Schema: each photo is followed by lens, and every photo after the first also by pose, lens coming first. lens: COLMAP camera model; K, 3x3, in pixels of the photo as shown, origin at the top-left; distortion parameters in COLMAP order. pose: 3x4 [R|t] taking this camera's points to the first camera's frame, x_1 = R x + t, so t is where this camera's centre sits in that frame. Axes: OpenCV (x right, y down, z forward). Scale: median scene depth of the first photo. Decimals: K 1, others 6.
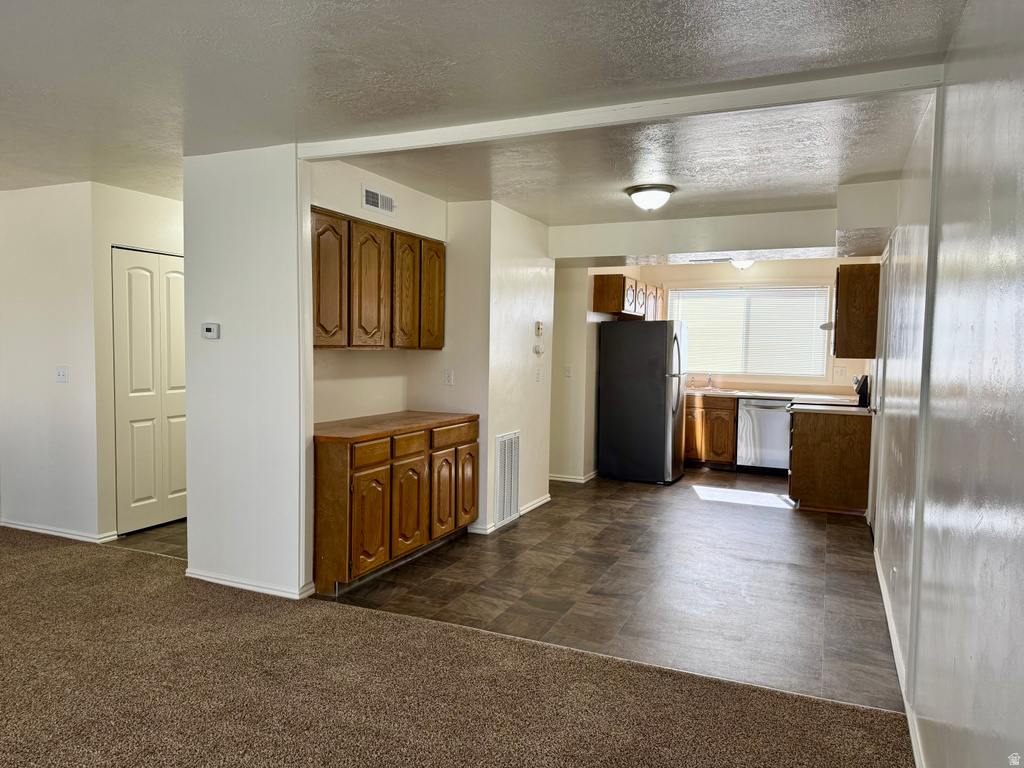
lens RADIAL K [[722.8, 0, 512.0], [0, 722.8, 384.0], [0, 0, 1]] dist [0.214570, -0.414694]
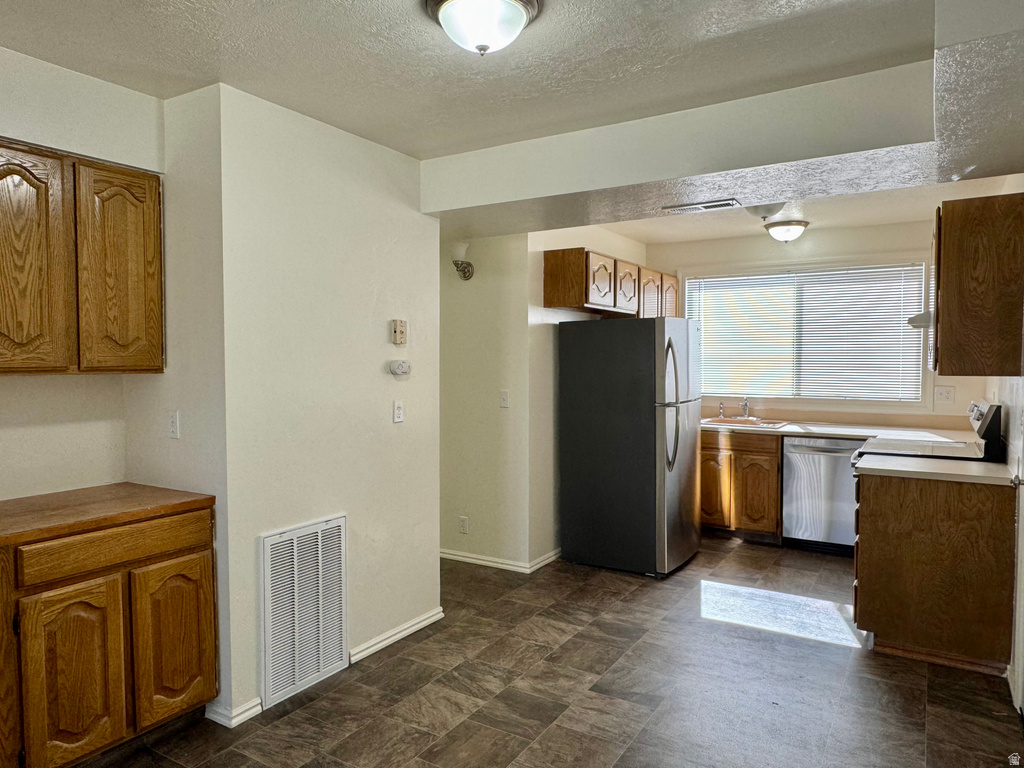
lens RADIAL K [[698.4, 0, 497.3], [0, 698.4, 388.2], [0, 0, 1]] dist [0.000298, 0.001643]
pose [[0.988845, -0.014033, -0.148287, 0.164599], [0.011682, 0.999792, -0.016715, -0.017569], [0.148491, 0.014796, 0.988803, 0.381306]]
